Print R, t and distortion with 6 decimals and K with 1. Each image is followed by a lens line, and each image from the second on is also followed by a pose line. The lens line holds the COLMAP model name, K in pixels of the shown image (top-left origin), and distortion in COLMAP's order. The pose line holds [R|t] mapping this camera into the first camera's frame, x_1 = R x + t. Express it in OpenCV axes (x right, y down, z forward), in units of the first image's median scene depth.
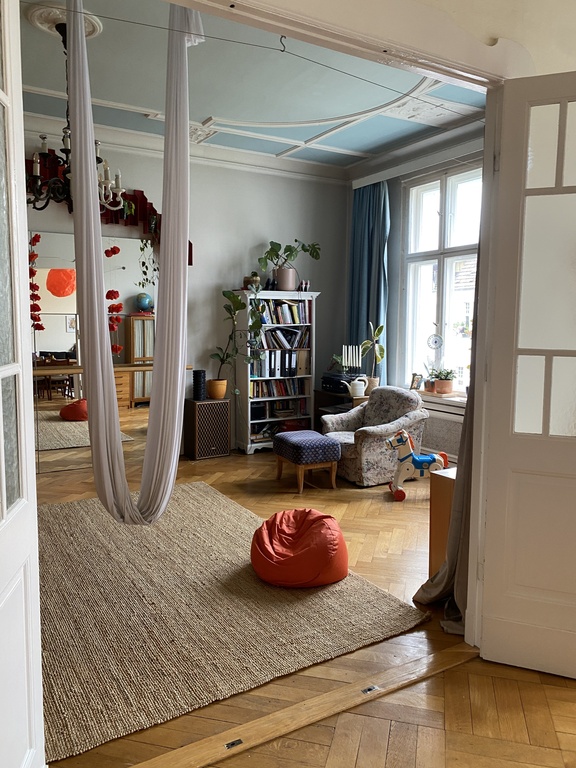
lens RADIAL K [[589.9, 0, 278.8], [0, 589.9, 374.5], [0, 0, 1]] dist [0.013942, -0.005210]
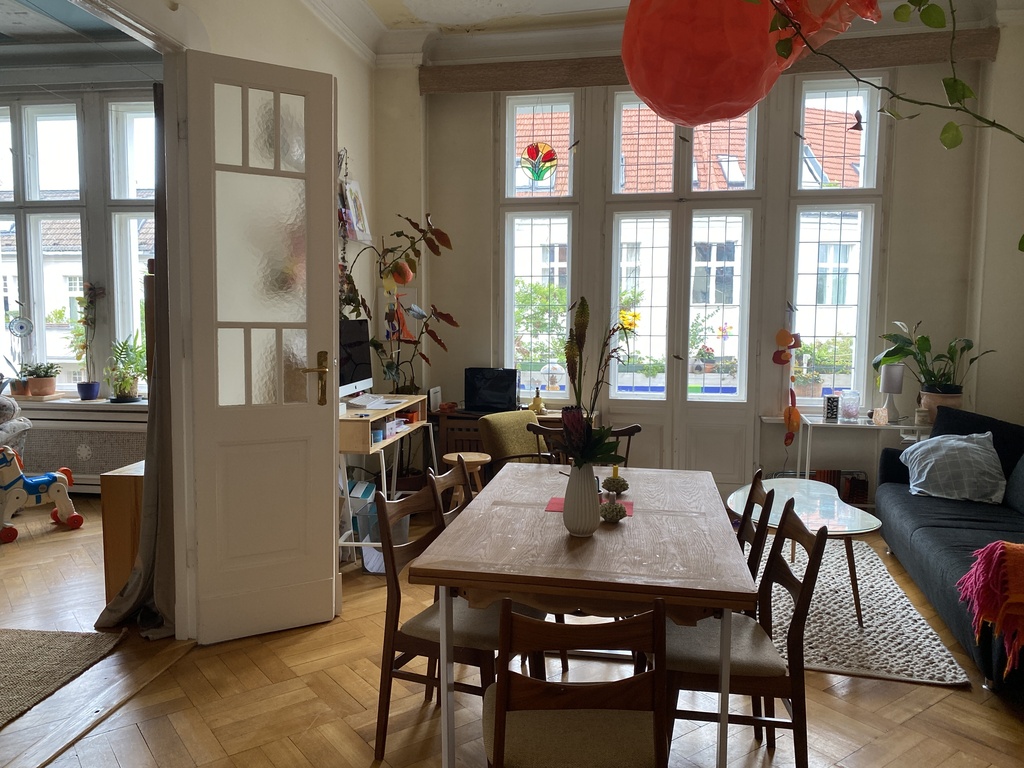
lens RADIAL K [[786.5, 0, 509.3], [0, 786.5, 382.2], [0, 0, 1]] dist [0.013942, -0.005210]
pose [[0.619095, -0.069882, 0.782201, -0.289801], [0.065702, 0.997150, 0.037083, 0.035329], [-0.782563, 0.028434, 0.621922, -0.182043]]
